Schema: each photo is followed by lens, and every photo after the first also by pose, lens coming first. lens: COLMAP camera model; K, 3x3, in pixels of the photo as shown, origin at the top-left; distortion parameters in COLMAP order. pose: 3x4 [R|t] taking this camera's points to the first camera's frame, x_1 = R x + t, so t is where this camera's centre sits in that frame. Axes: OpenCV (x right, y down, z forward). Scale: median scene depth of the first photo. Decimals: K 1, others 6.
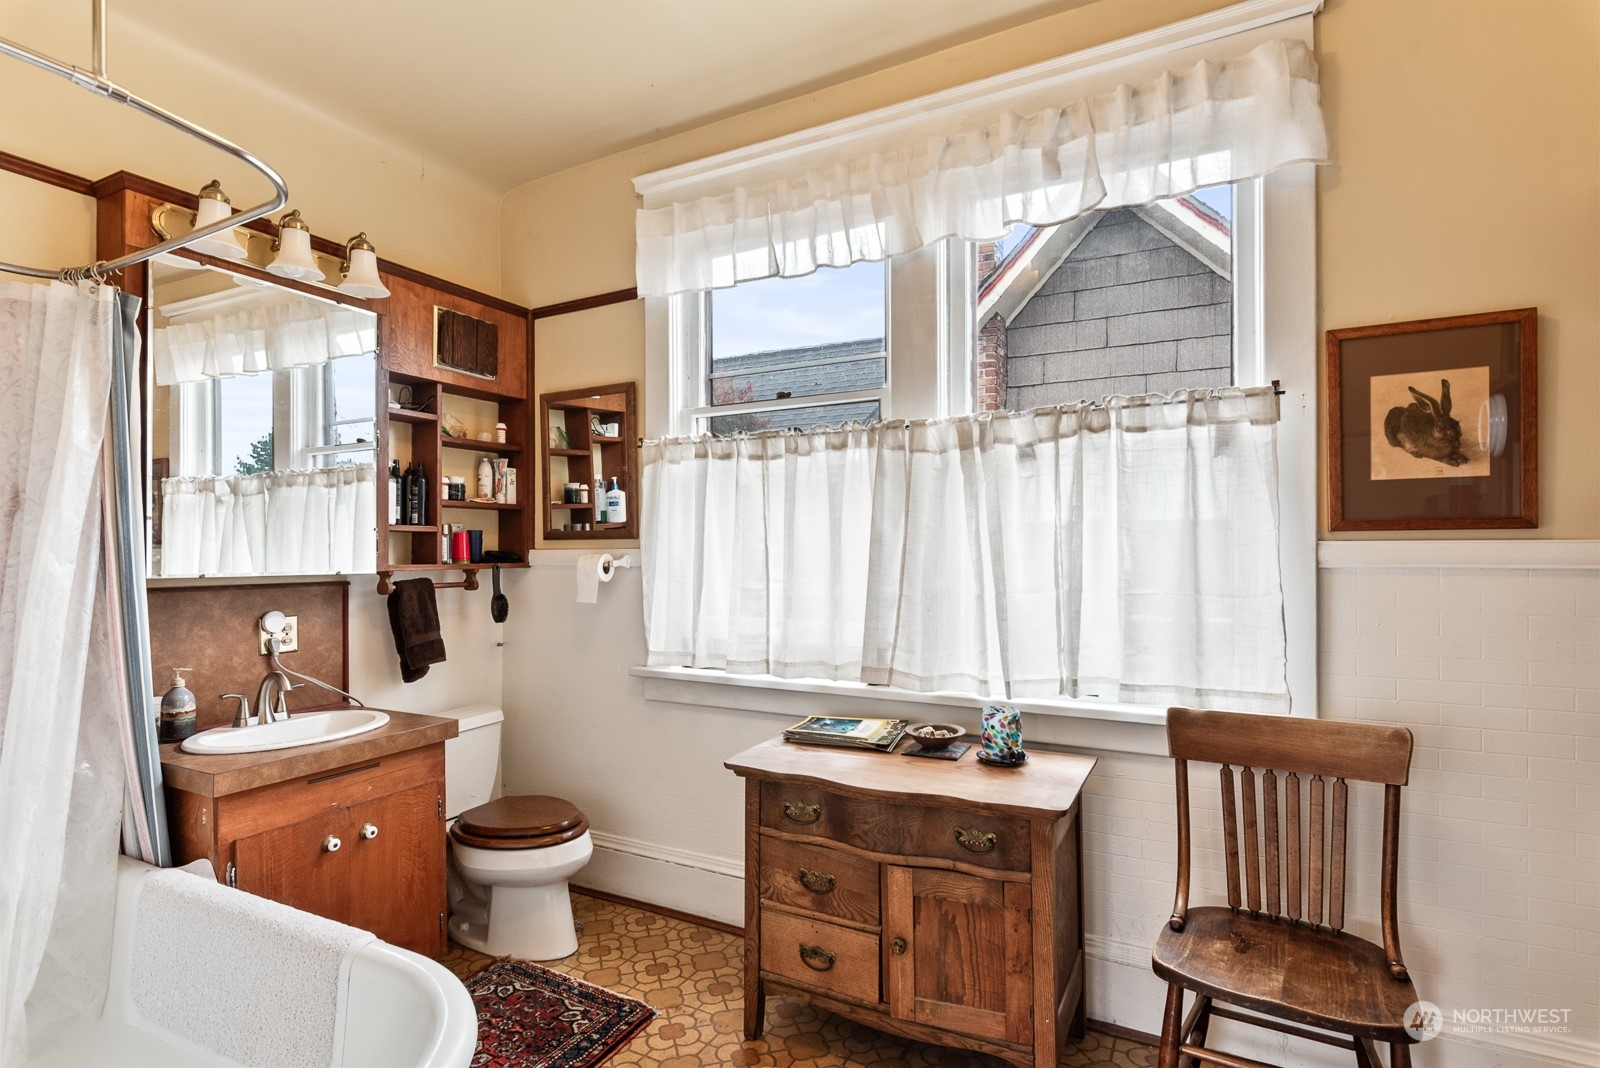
lens RADIAL K [[801.8, 0, 795.0], [0, 801.8, 541.1], [0, 0, 1]] dist [0.000109, 0.001496]
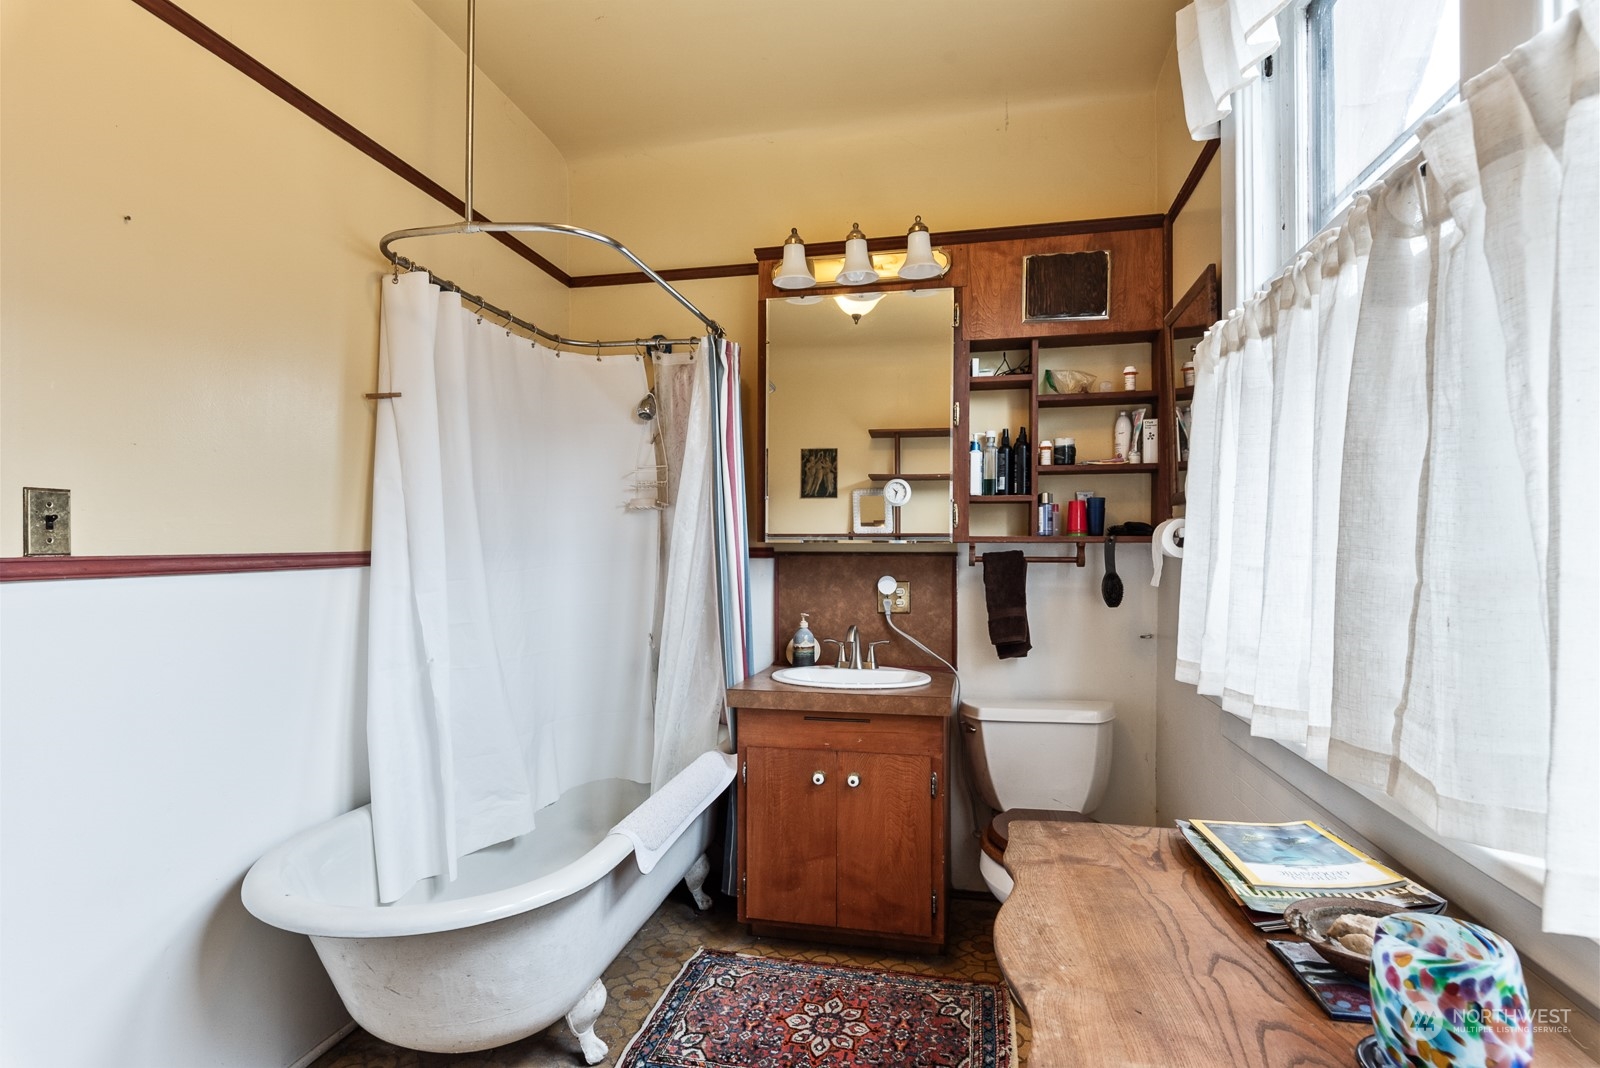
lens RADIAL K [[801.8, 0, 794.3], [0, 801.8, 544.8], [0, 0, 1]] dist [0.000109, 0.001496]
pose [[0.268976, -0.003737, -0.963140, 0.397925], [0.008076, 0.999966, -0.001624, 0.041211], [0.963113, -0.007342, 0.268997, 0.531427]]
